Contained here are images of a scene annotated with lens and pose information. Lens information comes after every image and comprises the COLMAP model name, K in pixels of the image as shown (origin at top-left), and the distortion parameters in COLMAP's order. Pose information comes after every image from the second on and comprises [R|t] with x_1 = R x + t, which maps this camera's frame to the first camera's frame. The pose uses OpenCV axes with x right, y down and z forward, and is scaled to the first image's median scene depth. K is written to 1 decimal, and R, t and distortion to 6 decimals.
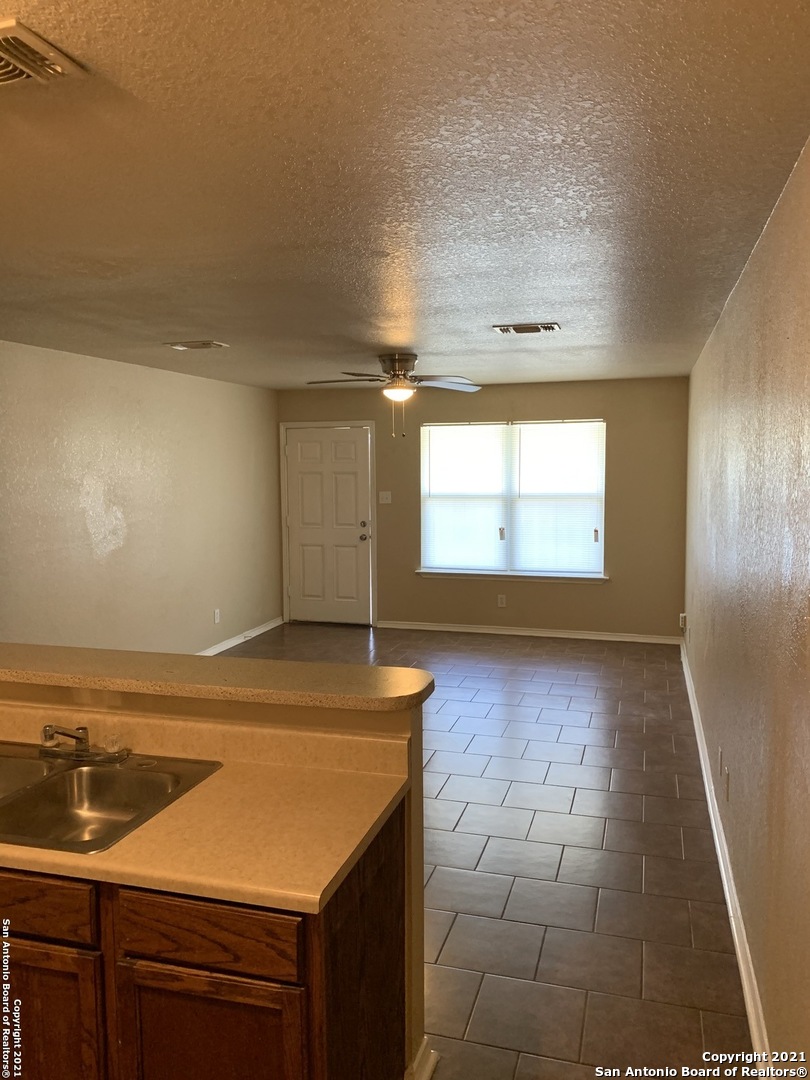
lens RADIAL K [[810.2, 0, 405.7], [0, 810.2, 545.5], [0, 0, 1]] dist [0.005644, -0.012773]
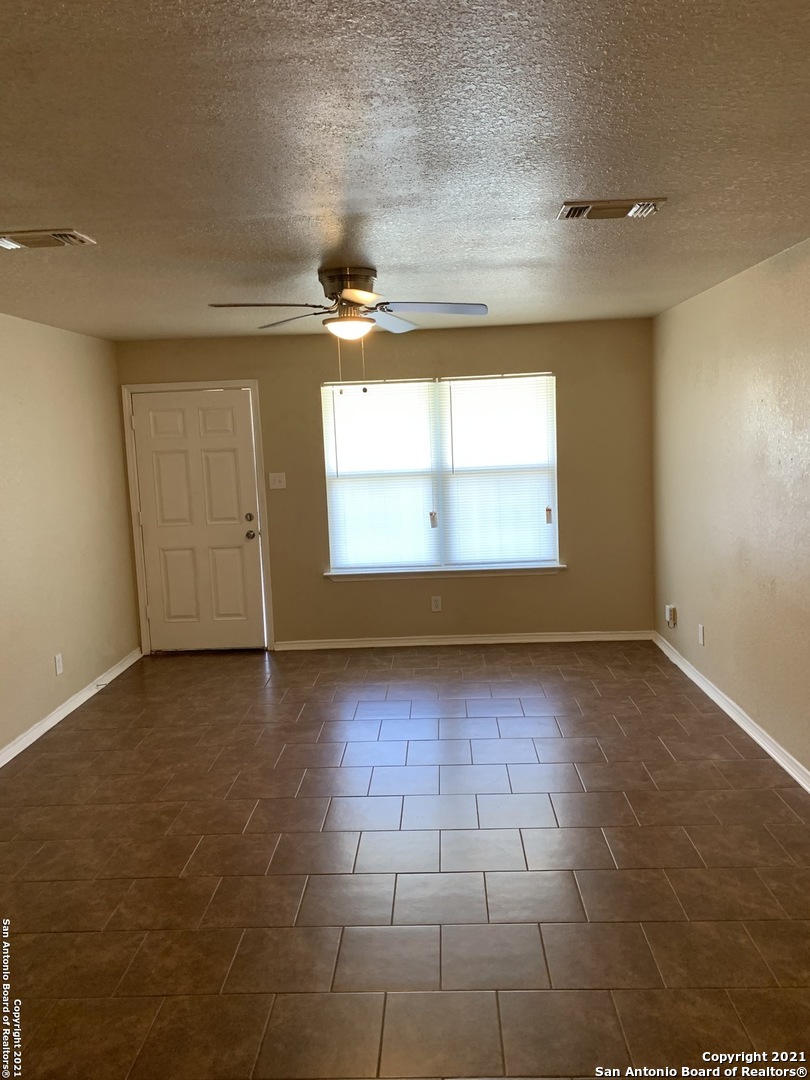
lens RADIAL K [[810.2, 0, 407.2], [0, 810.2, 529.6], [0, 0, 1]] dist [0.005644, -0.012773]
pose [[0.965016, -0.061284, 0.254929, -0.107048], [0.058265, 0.998113, 0.019386, -0.021637], [-0.255636, -0.003855, 0.966766, 0.238363]]
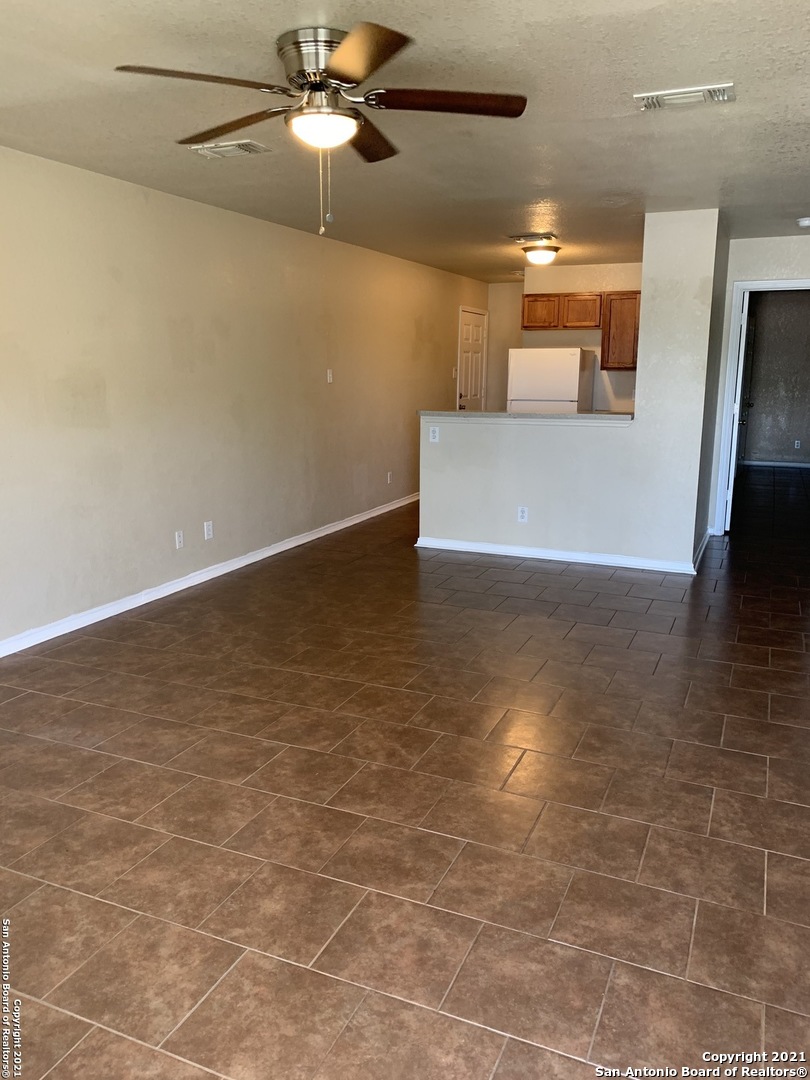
lens RADIAL K [[810.2, 0, 409.9], [0, 810.2, 542.2], [0, 0, 1]] dist [0.005644, -0.012773]
pose [[-0.992949, -0.025450, 0.115781, -0.085521], [0.011412, 0.951627, 0.307045, -0.075957], [-0.117994, 0.306201, -0.944626, 1.097195]]
